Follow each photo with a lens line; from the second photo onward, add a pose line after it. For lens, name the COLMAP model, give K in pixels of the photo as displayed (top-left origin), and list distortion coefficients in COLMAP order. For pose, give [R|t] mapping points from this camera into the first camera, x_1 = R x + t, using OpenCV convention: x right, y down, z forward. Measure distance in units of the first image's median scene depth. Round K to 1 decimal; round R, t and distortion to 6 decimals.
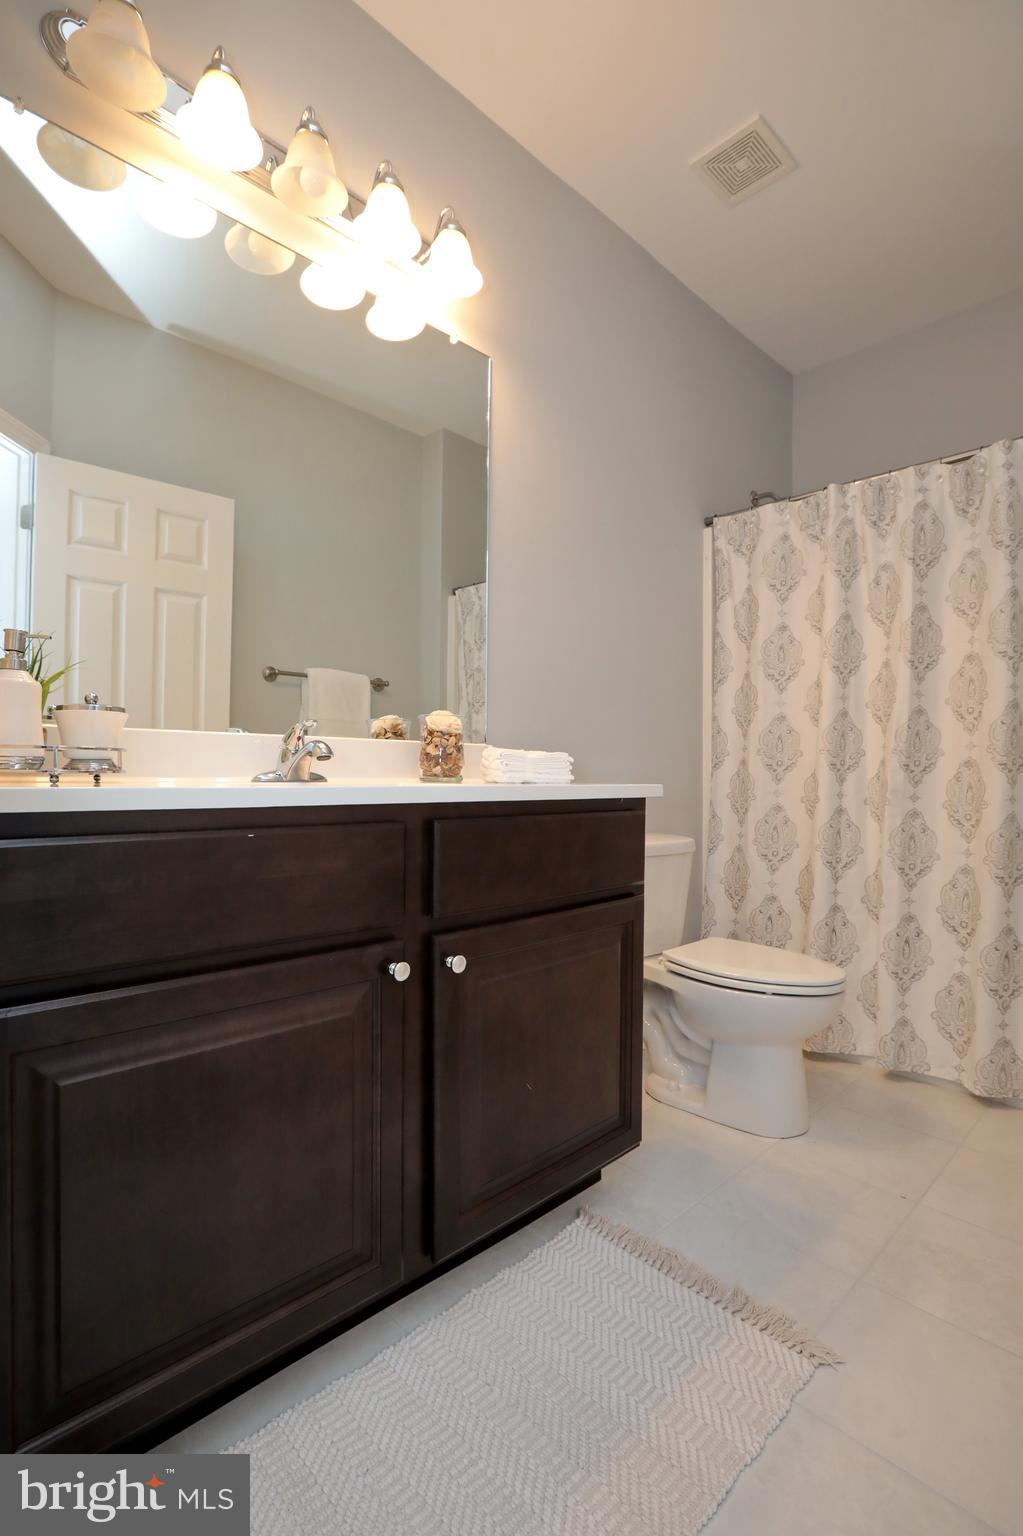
lens RADIAL K [[714.4, 0, 505.1], [0, 714.4, 767.7], [0, 0, 1]] dist [-0.041097, 0.010842]
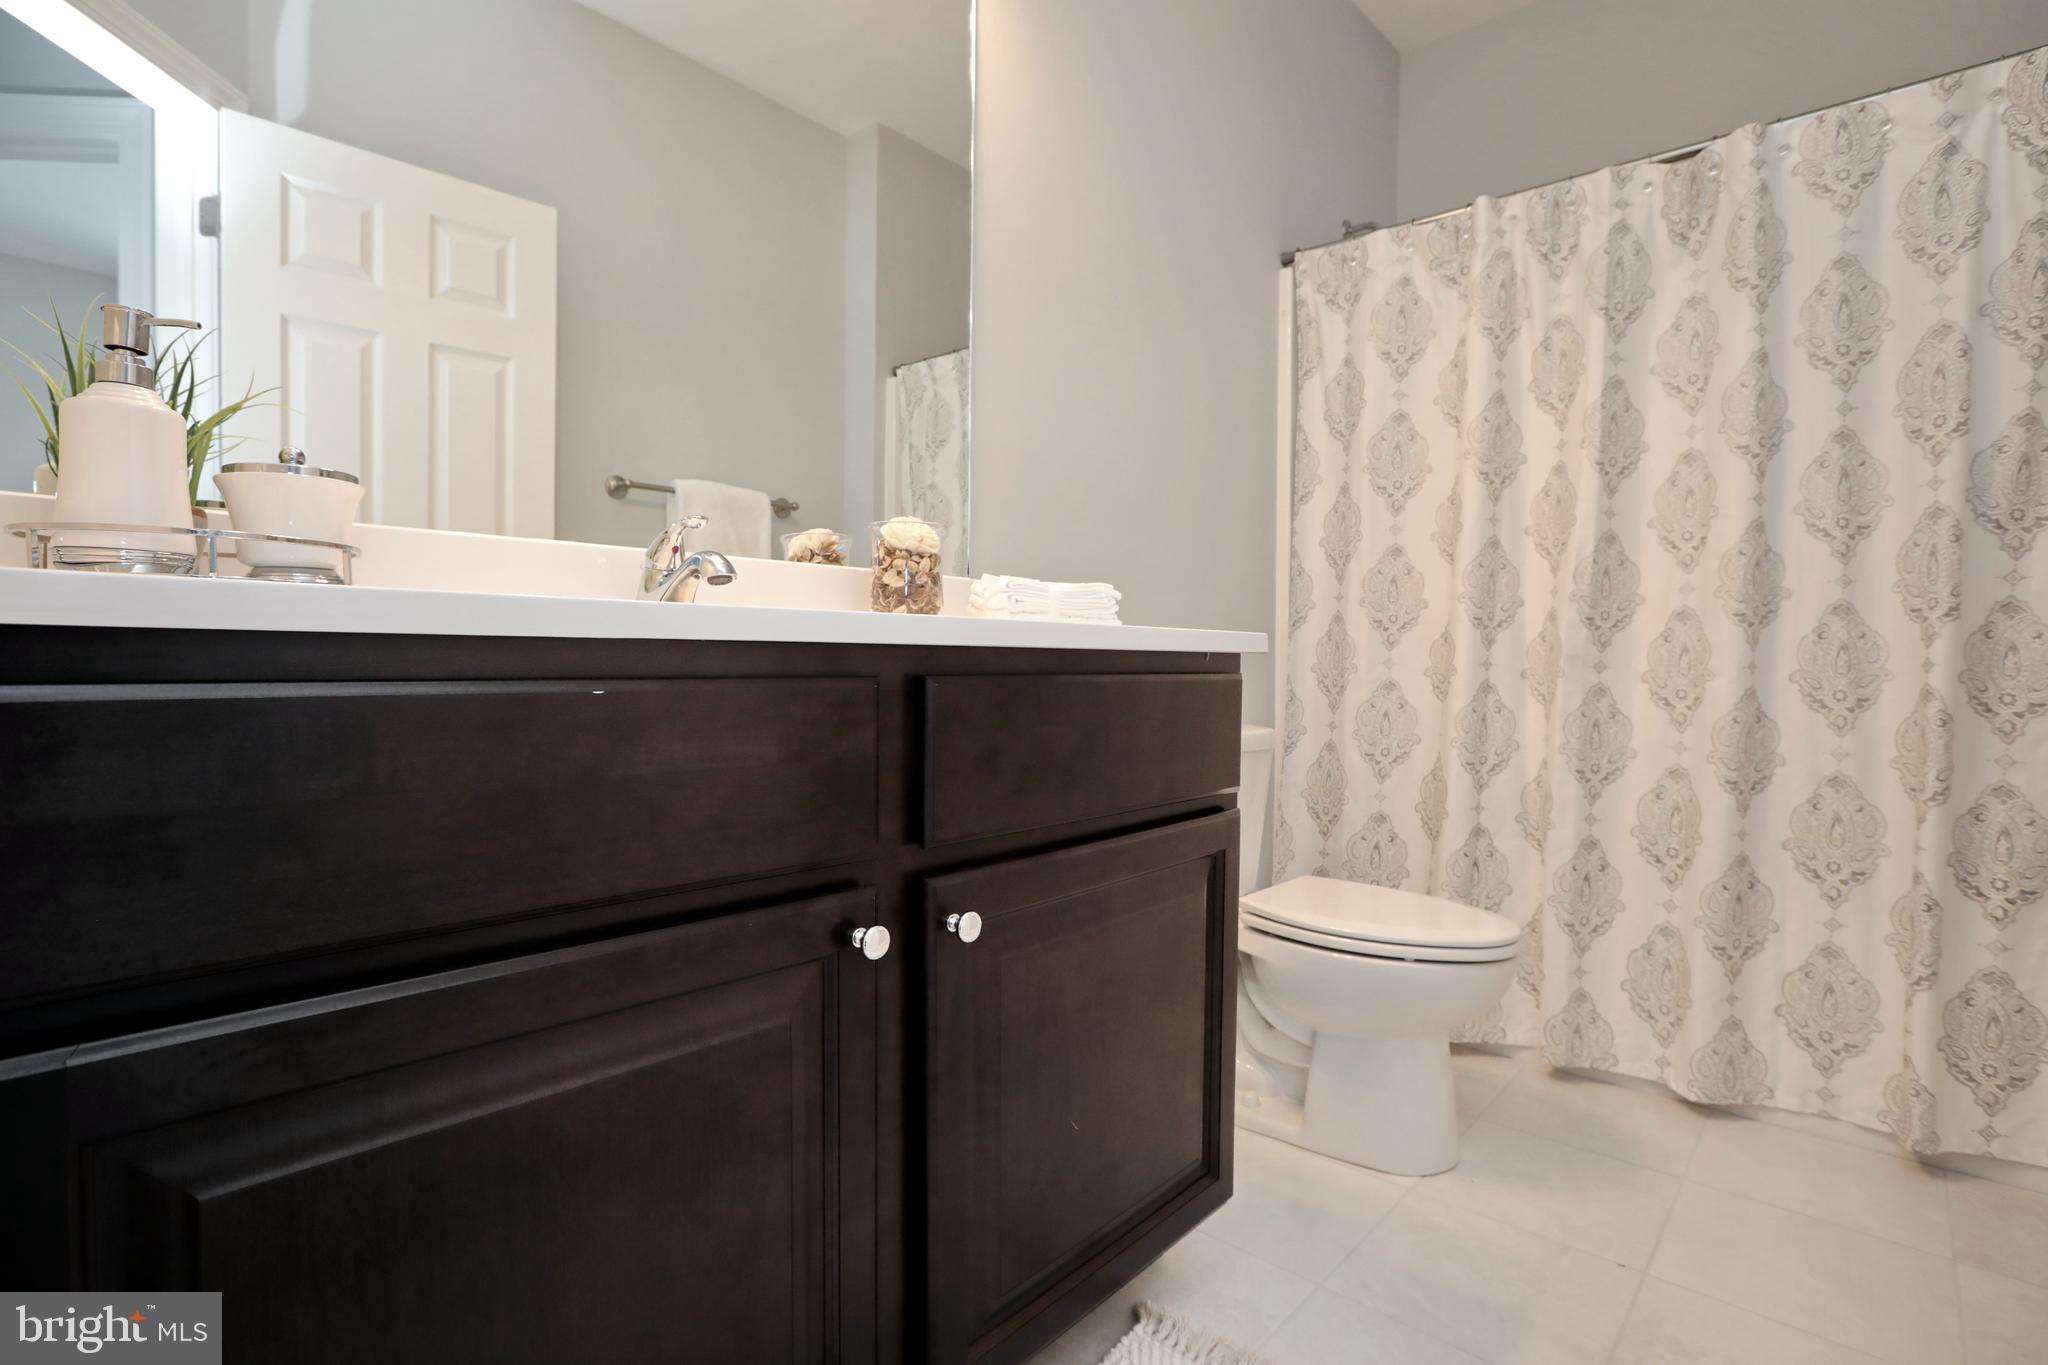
lens RADIAL K [[1008.2, 0, 1026.1], [0, 1008.2, 682.6], [0, 0, 1]] dist [-0.034373, 0.008072]
pose [[0.997588, -0.001350, 0.069396, -0.037212], [-0.001395, 0.999219, 0.039492, 0.023163], [-0.069395, -0.039494, 0.996807, 0.095716]]
